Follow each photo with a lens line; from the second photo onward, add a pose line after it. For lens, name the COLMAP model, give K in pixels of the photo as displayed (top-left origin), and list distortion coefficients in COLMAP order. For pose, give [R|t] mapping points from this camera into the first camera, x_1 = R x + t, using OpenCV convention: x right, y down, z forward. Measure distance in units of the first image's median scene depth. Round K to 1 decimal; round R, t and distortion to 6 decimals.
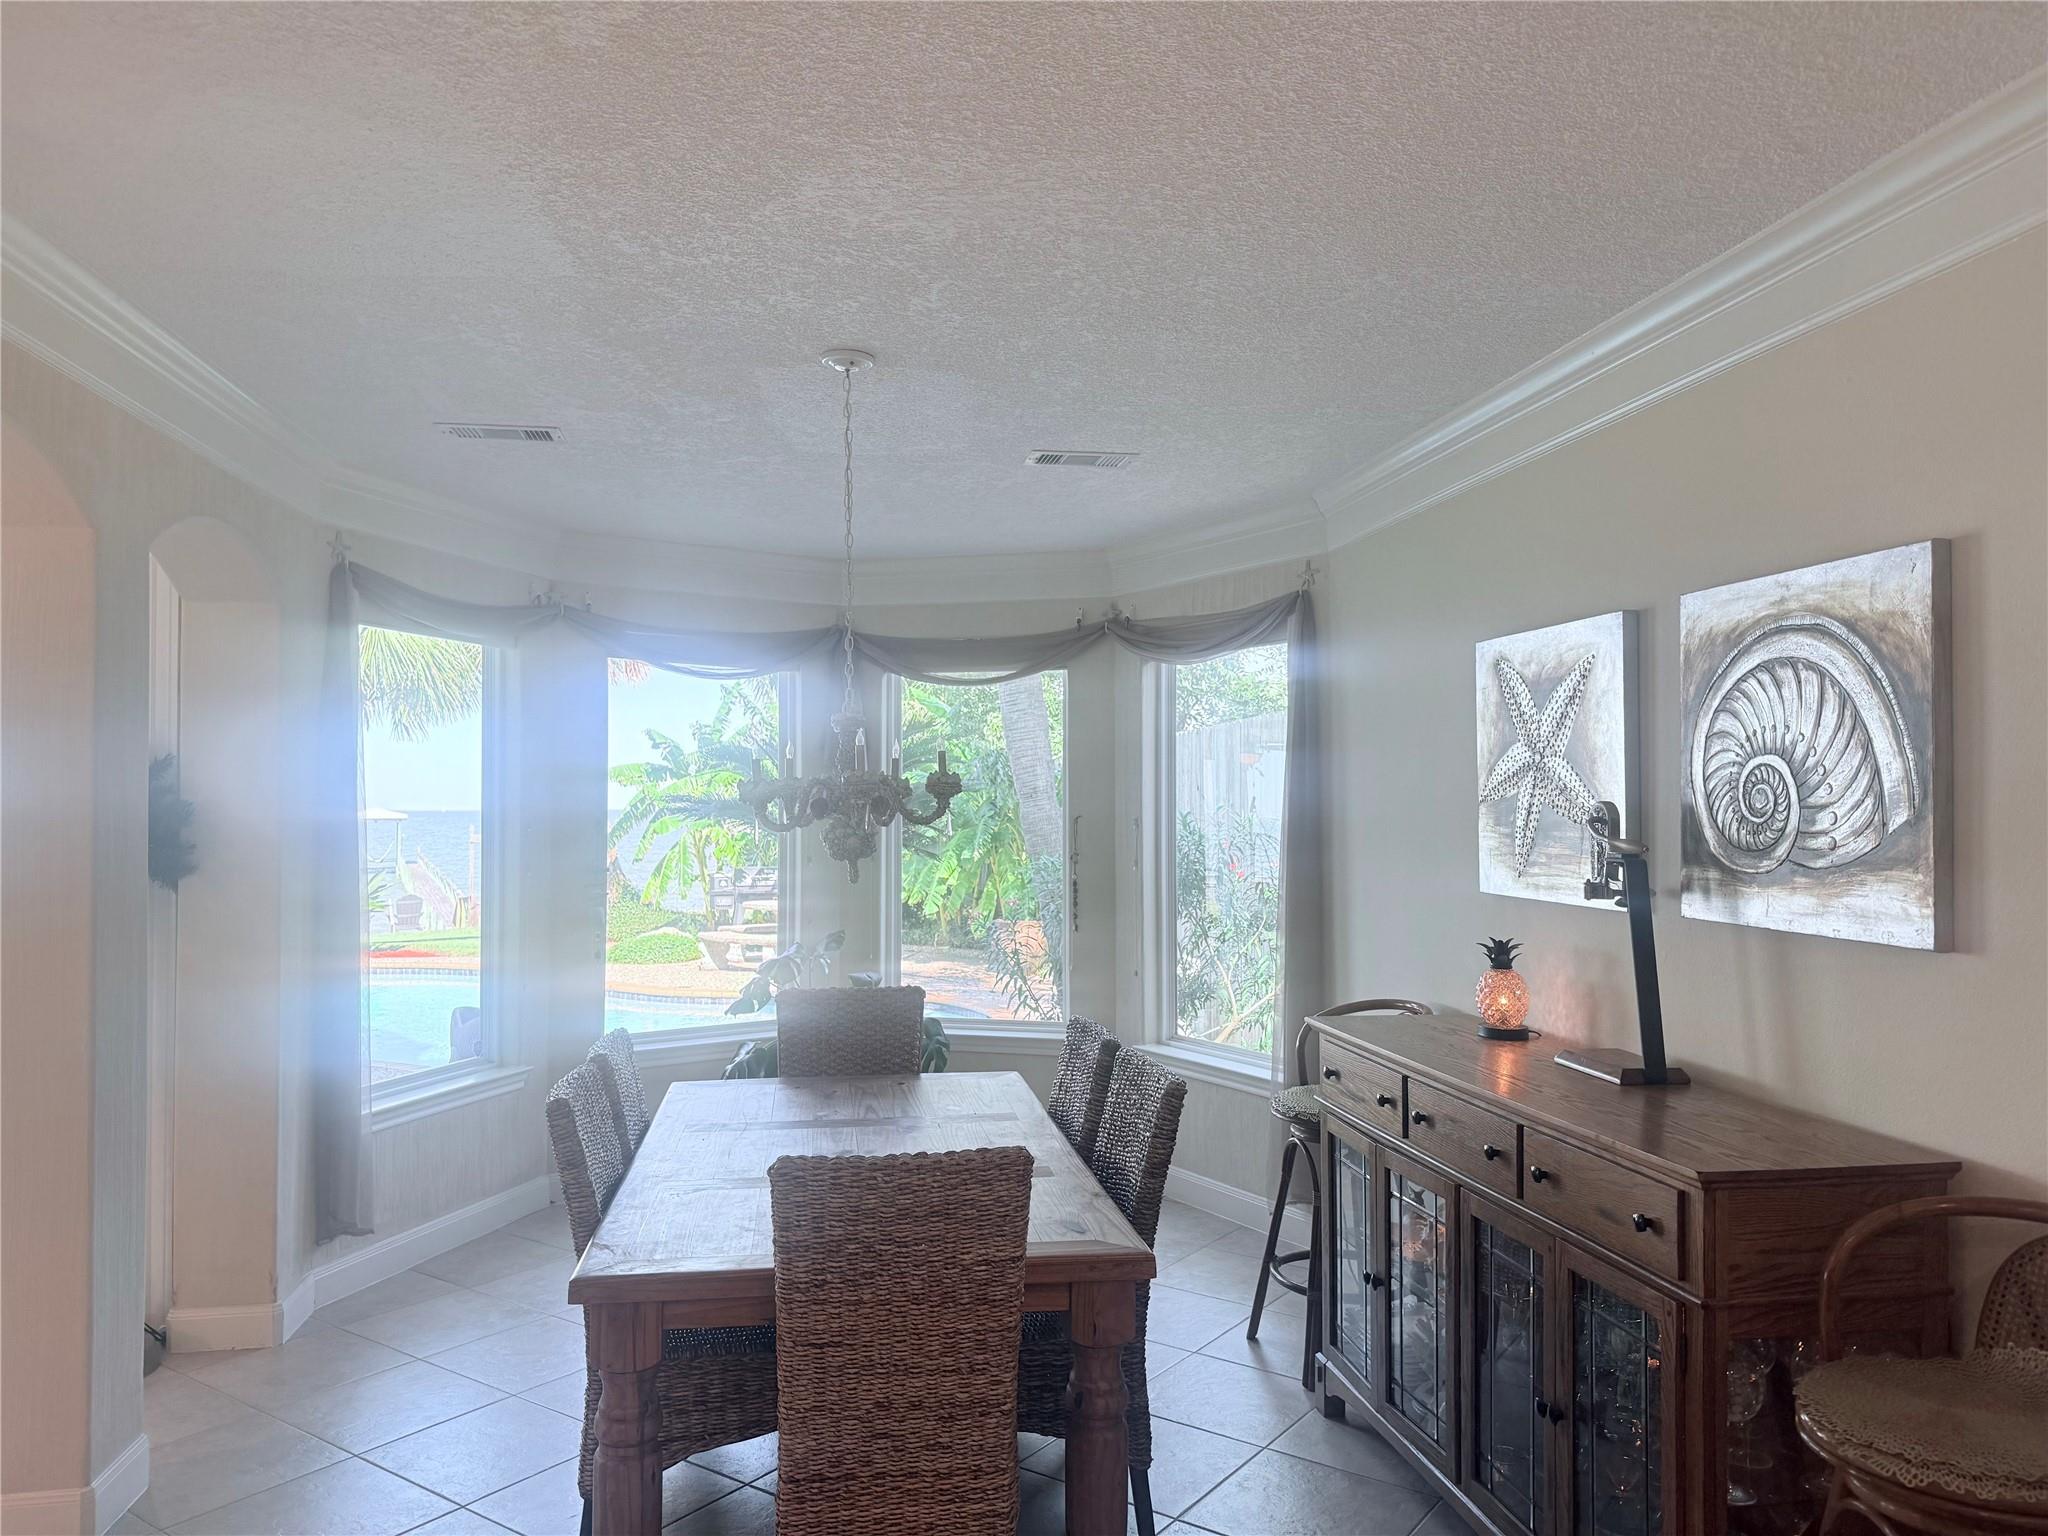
lens RADIAL K [[1445.9, 0, 1057.9], [0, 1445.9, 778.4], [0, 0, 1]] dist [0.077426, -0.131970]
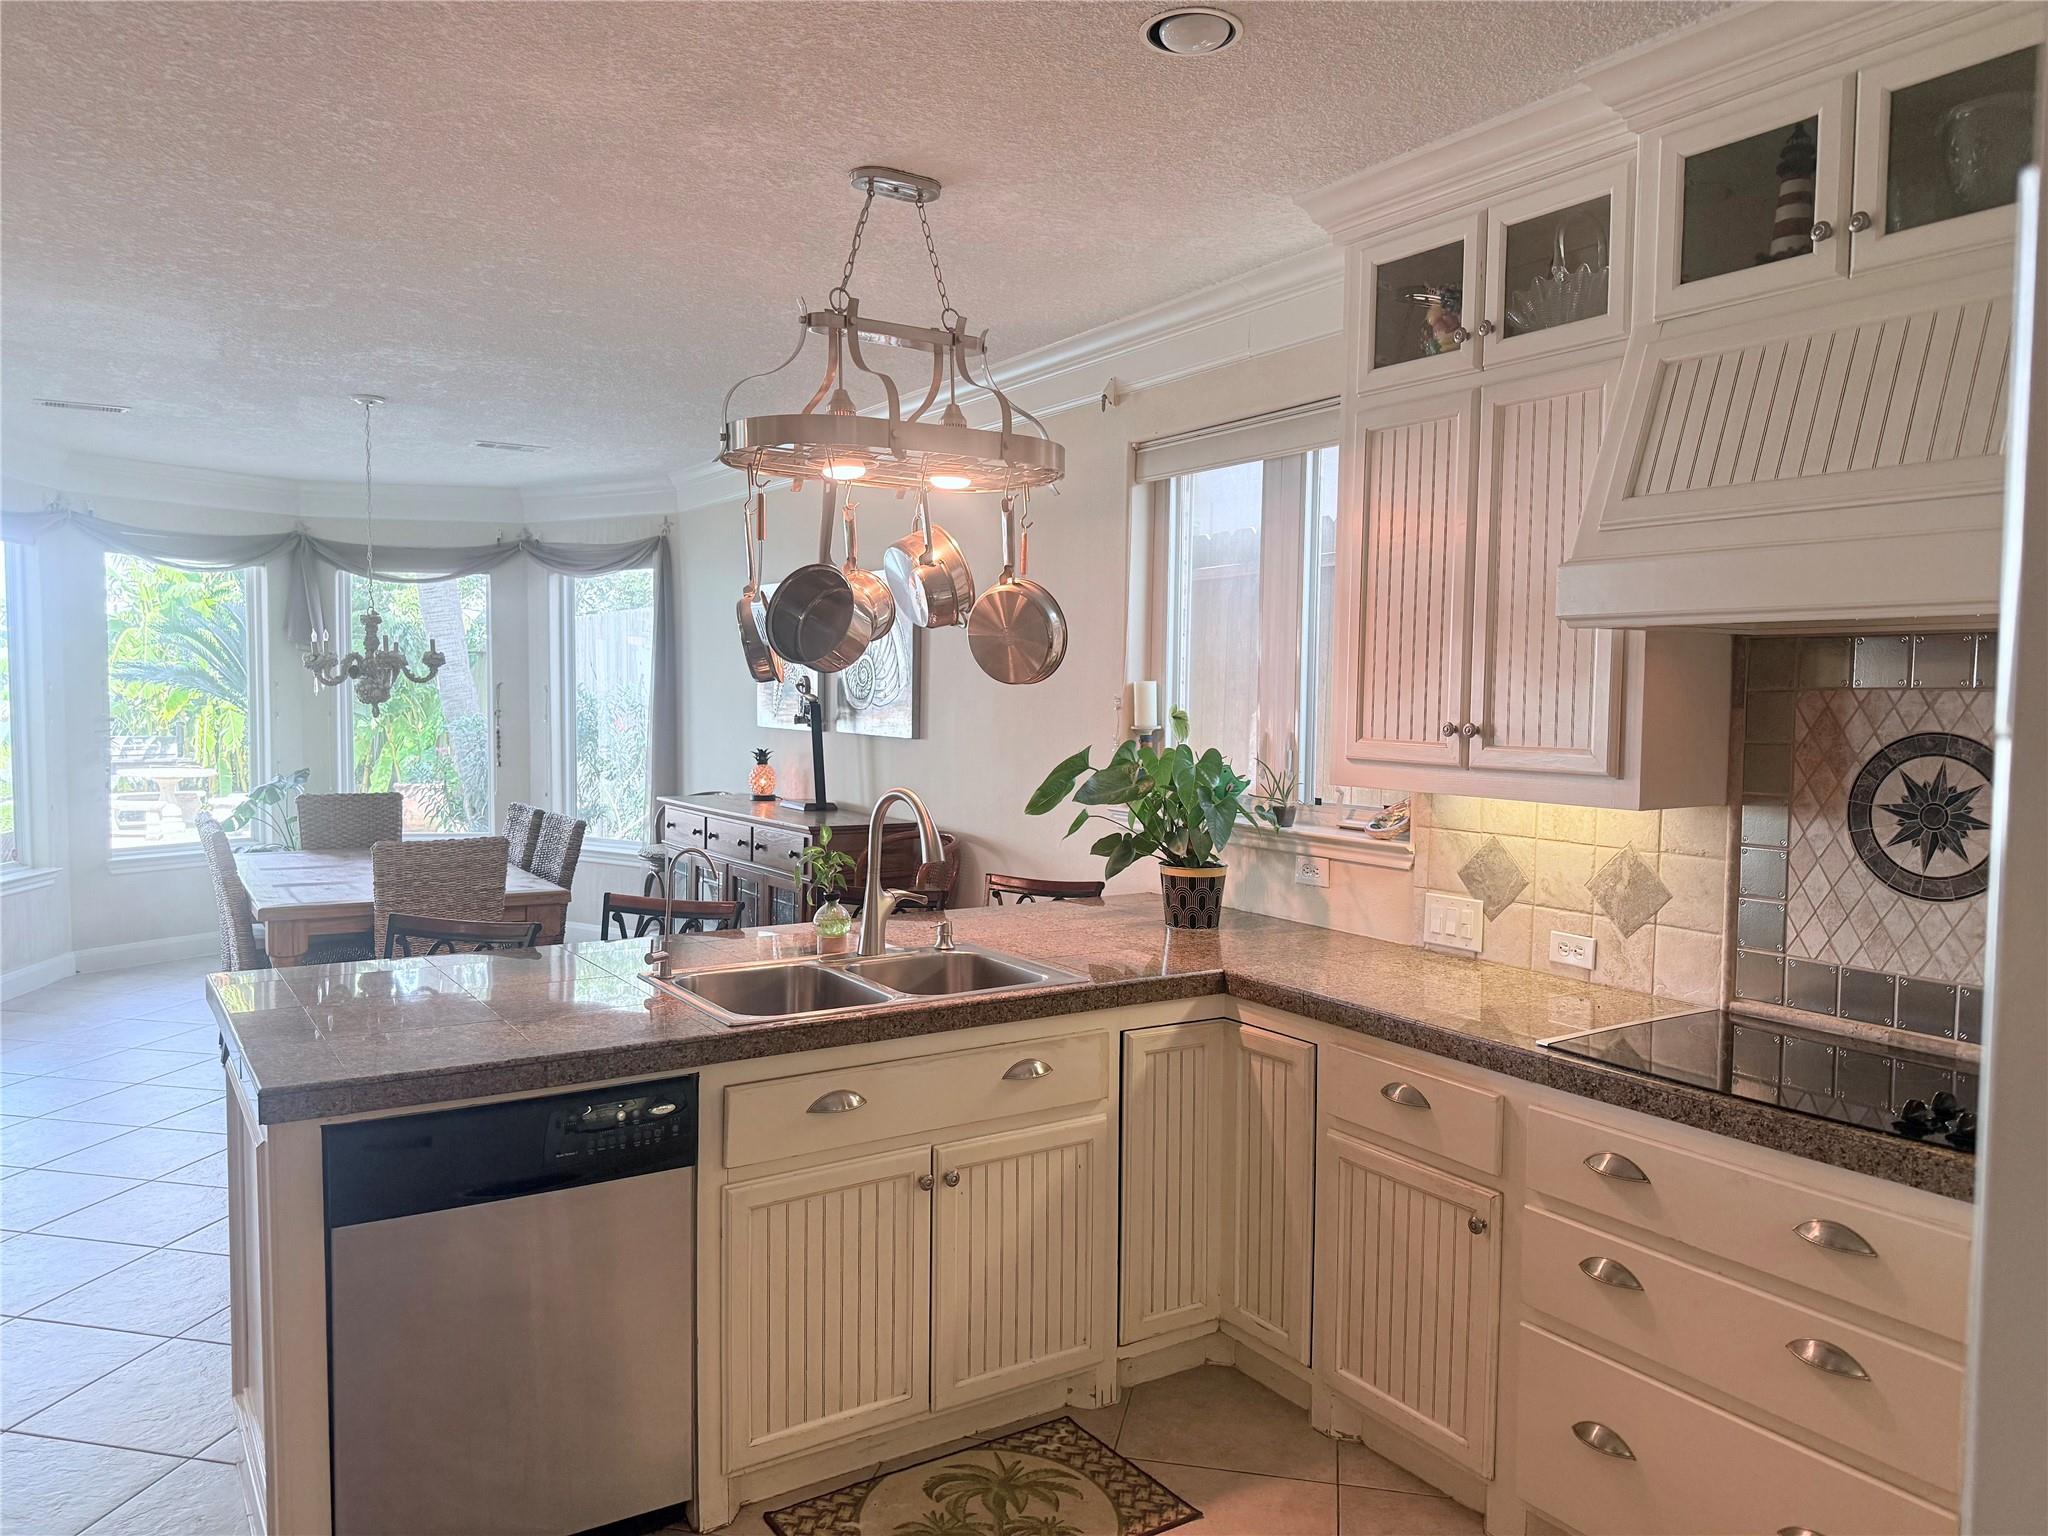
lens RADIAL K [[1445.9, 0, 1057.9], [0, 1445.9, 778.4], [0, 0, 1]] dist [0.077426, -0.131970]
pose [[0.918505, -0.011808, 0.395232, -0.084112], [-0.020929, 0.996701, 0.078415, -0.006080], [-0.394854, -0.080297, 0.915228, -0.855171]]
